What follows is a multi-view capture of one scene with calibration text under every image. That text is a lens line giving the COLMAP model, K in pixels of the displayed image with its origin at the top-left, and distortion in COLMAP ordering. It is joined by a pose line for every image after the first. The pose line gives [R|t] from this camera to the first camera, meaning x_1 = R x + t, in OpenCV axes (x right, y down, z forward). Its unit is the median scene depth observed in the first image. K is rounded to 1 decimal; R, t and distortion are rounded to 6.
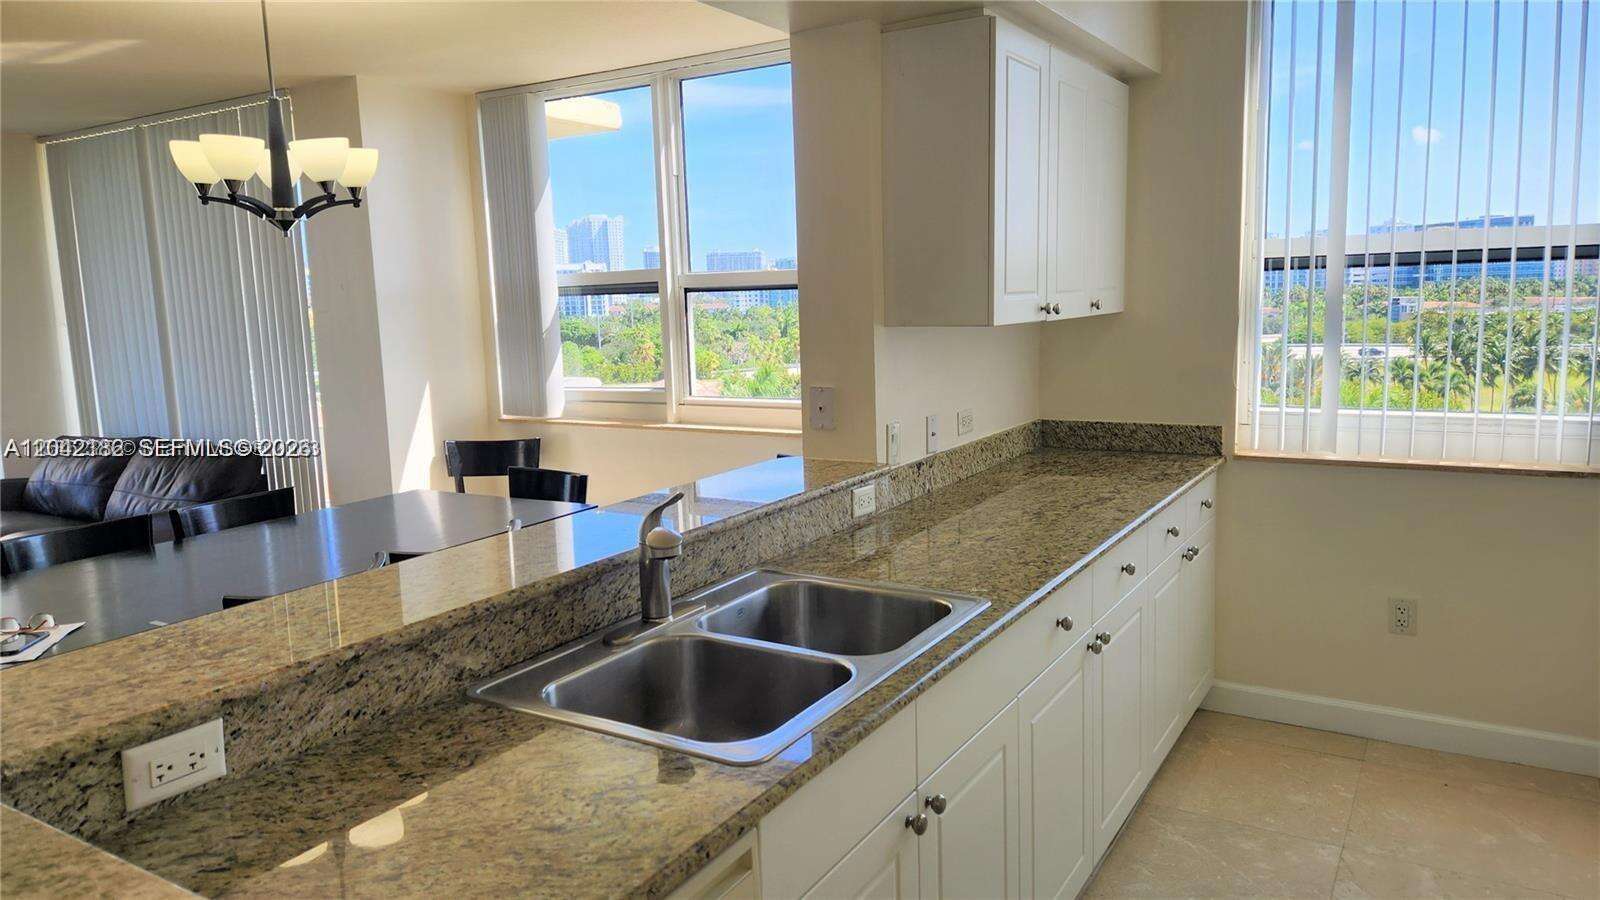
lens RADIAL K [[1068.3, 0, 807.9], [0, 1068.3, 446.5], [0, 0, 1]] dist [0.043001, -0.030217]
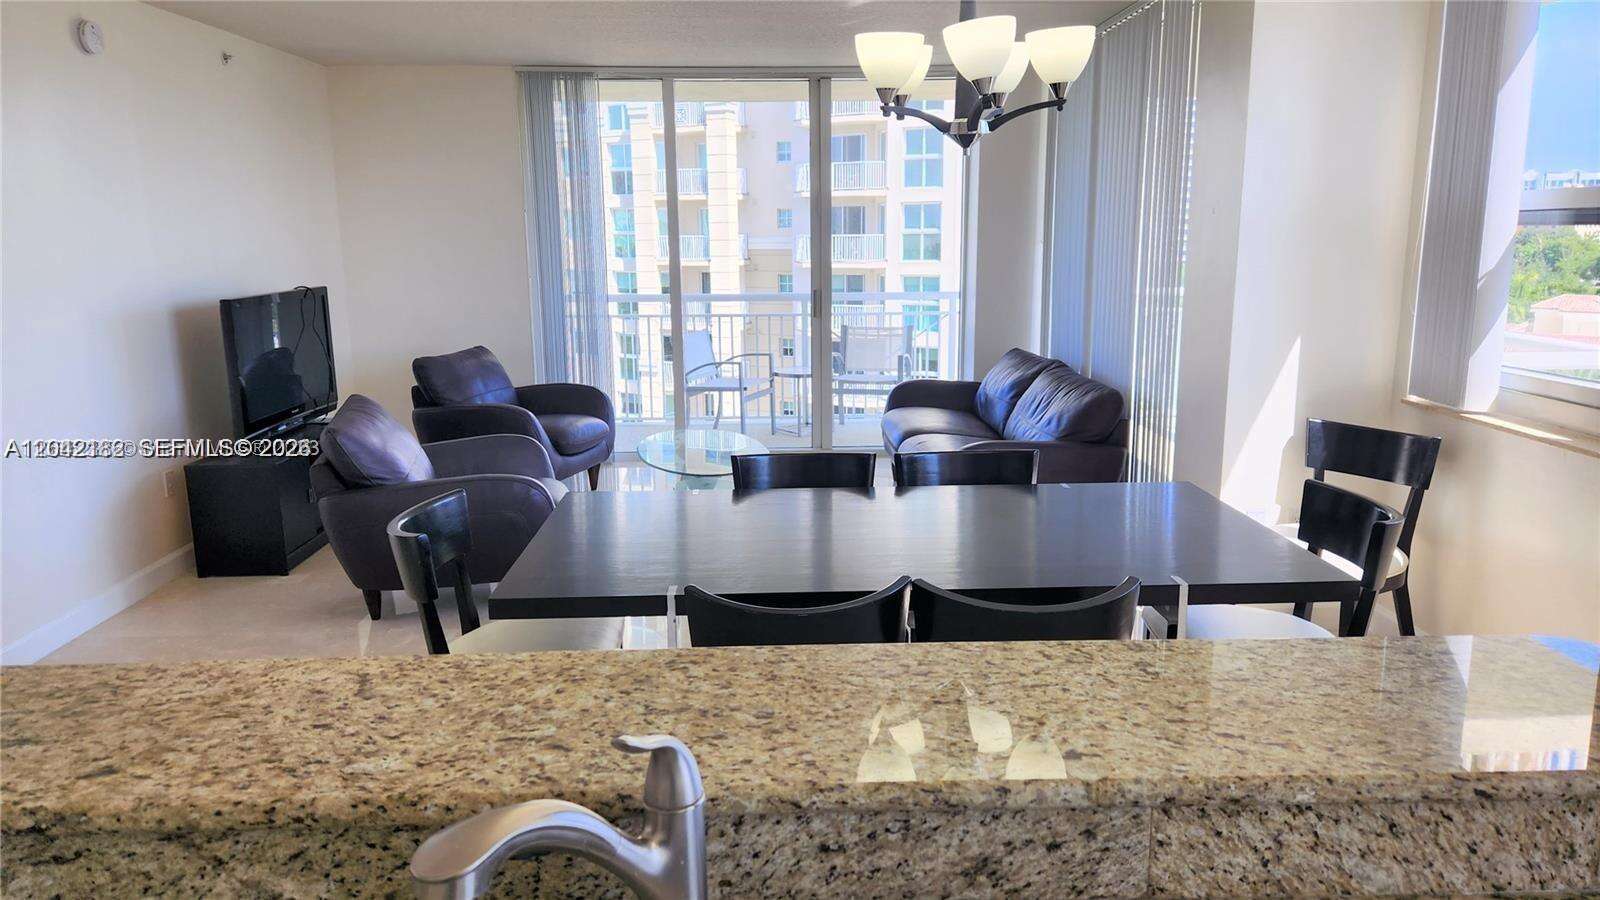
lens RADIAL K [[1068.3, 0, 802.0], [0, 1068.3, 439.2], [0, 0, 1]] dist [0.043001, -0.030217]
pose [[0.537626, 0.189123, -0.821700, 0.092663], [-0.125750, 0.981607, 0.143651, -0.054146], [0.833754, 0.026098, 0.551519, 0.292770]]
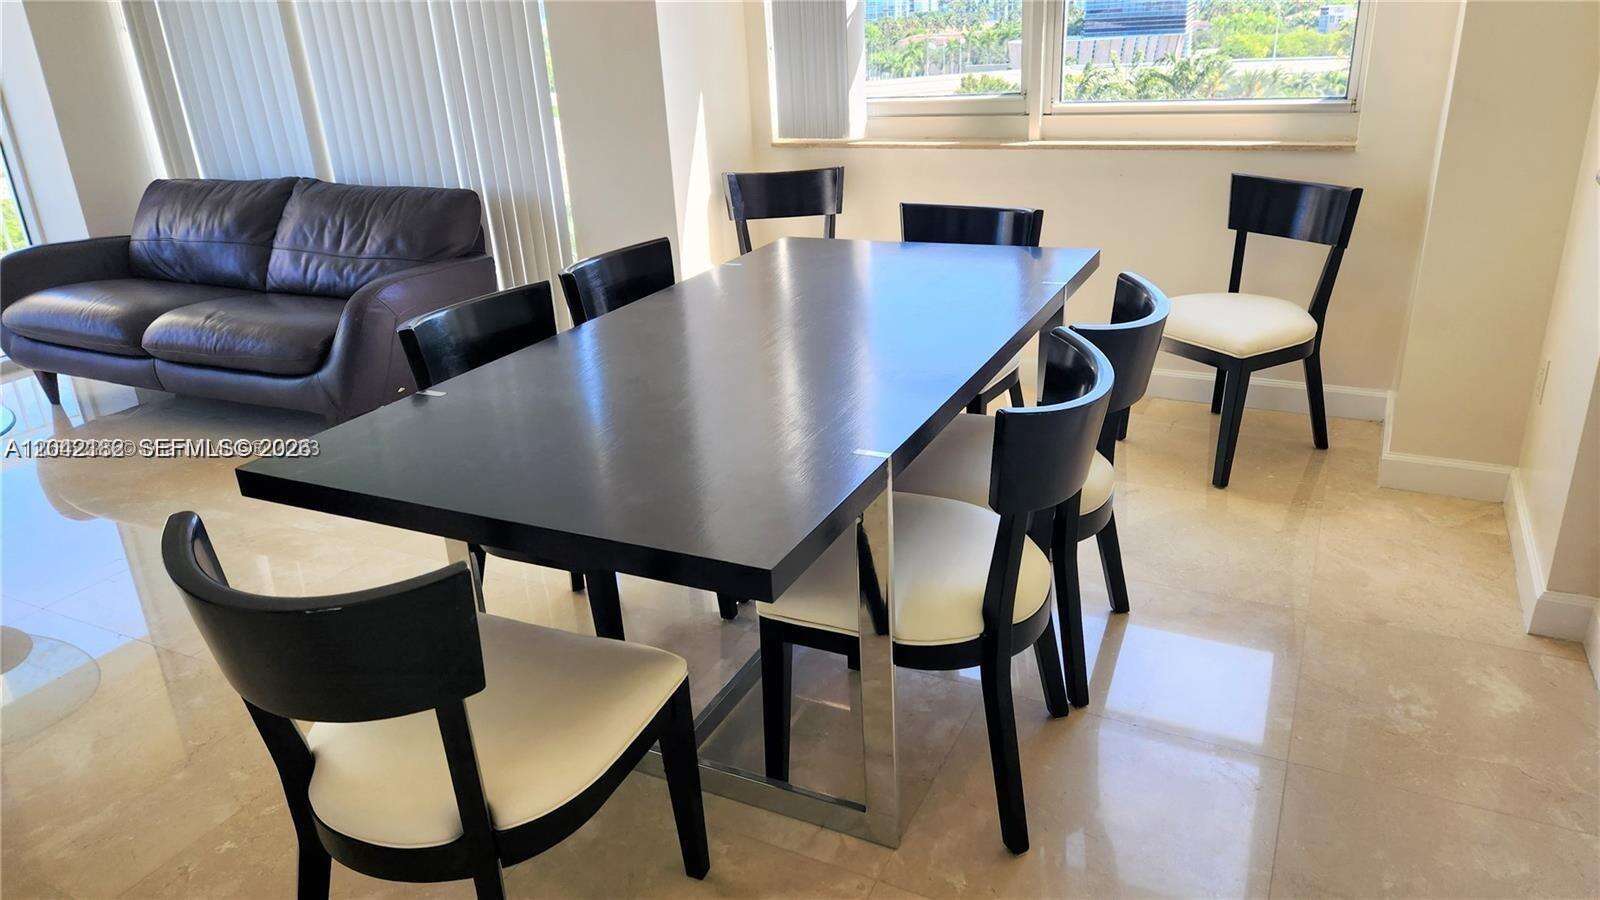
lens RADIAL K [[1068.3, 0, 799.9], [0, 1068.3, 443.8], [0, 0, 1]] dist [0.043001, -0.030217]
pose [[0.994533, -0.047939, 0.092772, -0.367664], [0.024572, 0.970886, 0.238278, 0.001790], [-0.101494, -0.234696, 0.966756, 0.199969]]
